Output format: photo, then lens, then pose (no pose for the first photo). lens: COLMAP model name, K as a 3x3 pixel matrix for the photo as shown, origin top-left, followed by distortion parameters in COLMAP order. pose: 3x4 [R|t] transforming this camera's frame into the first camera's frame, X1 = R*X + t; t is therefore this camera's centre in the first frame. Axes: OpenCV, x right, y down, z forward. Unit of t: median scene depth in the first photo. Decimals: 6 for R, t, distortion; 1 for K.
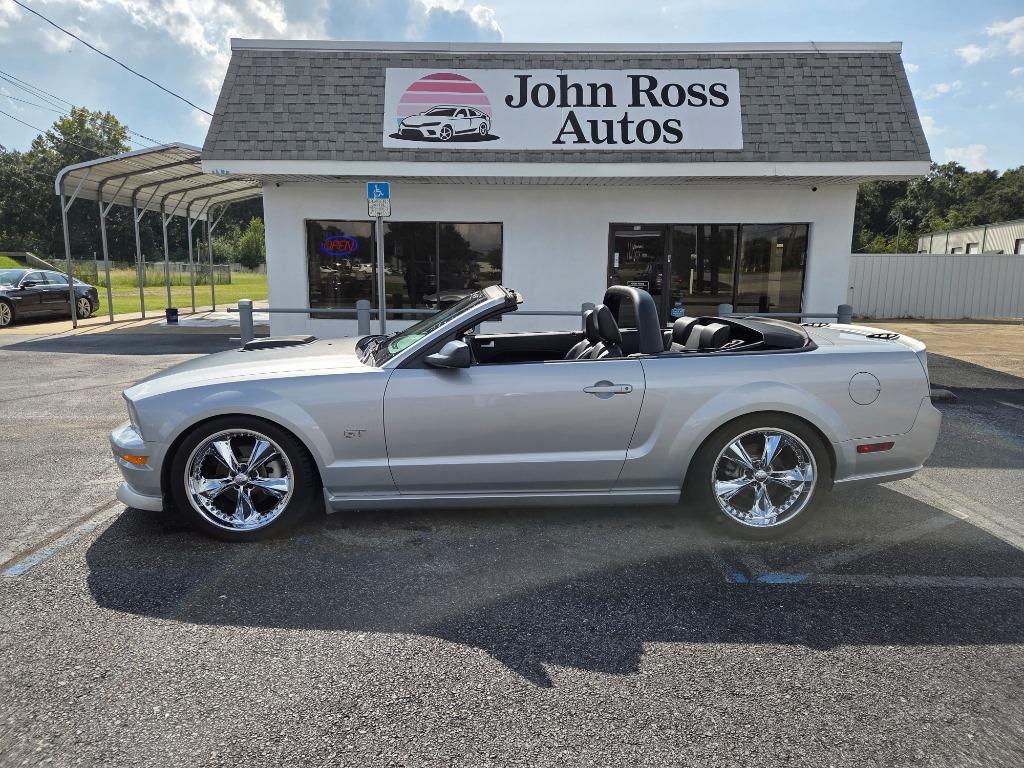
lens RADIAL K [[680.6, 0, 499.2], [0, 680.6, 381.9], [0, 0, 1]] dist [0.081642, -0.064419]
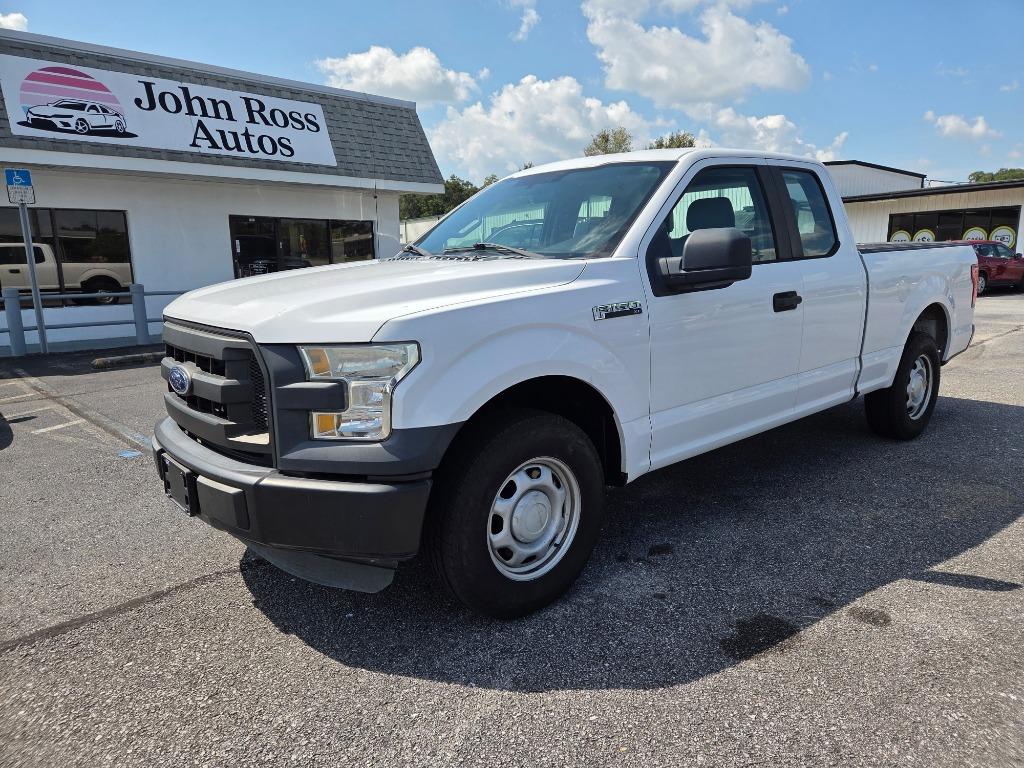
lens RADIAL K [[680.6, 0, 522.1], [0, 680.6, 388.7], [0, 0, 1]] dist [0.081642, -0.064419]
pose [[0.709745, -0.150469, 0.688201, -0.393351], [0.132345, 0.988008, 0.079530, 0.041612], [-0.691915, 0.034634, 0.721148, -0.229393]]
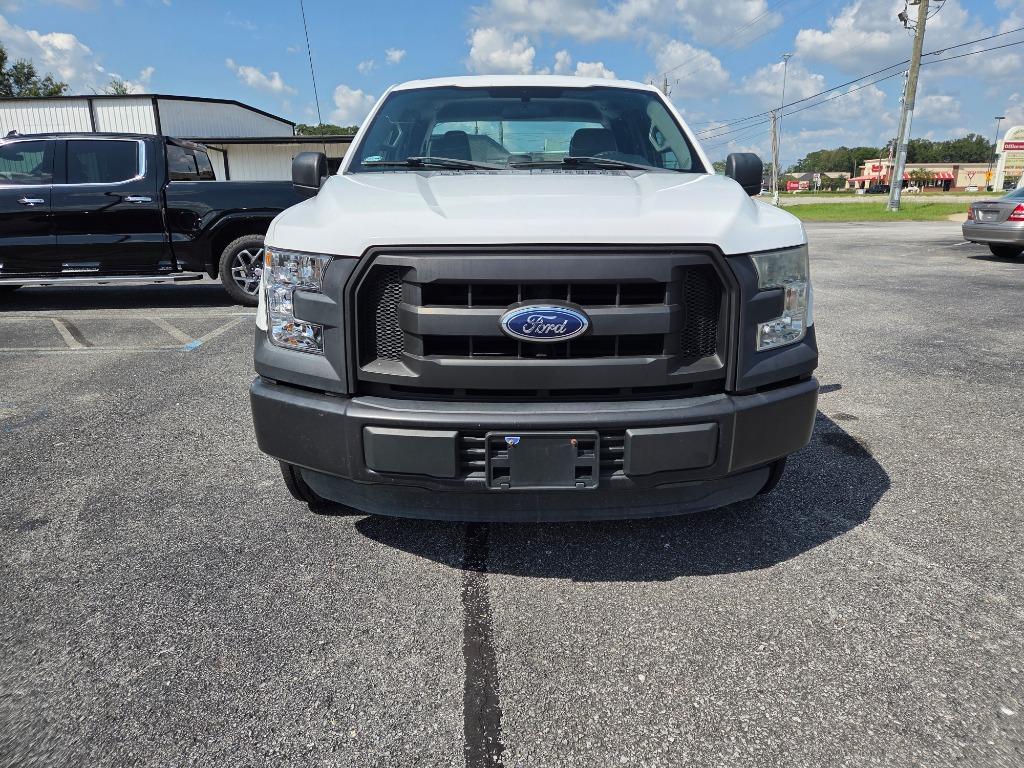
lens RADIAL K [[680.6, 0, 527.6], [0, 680.6, 374.6], [0, 0, 1]] dist [0.081642, -0.064419]
pose [[-0.091352, -0.260445, 0.961157, -0.496668], [0.164642, 0.947959, 0.272517, 0.001269], [-0.982114, 0.183142, -0.043718, 0.071993]]
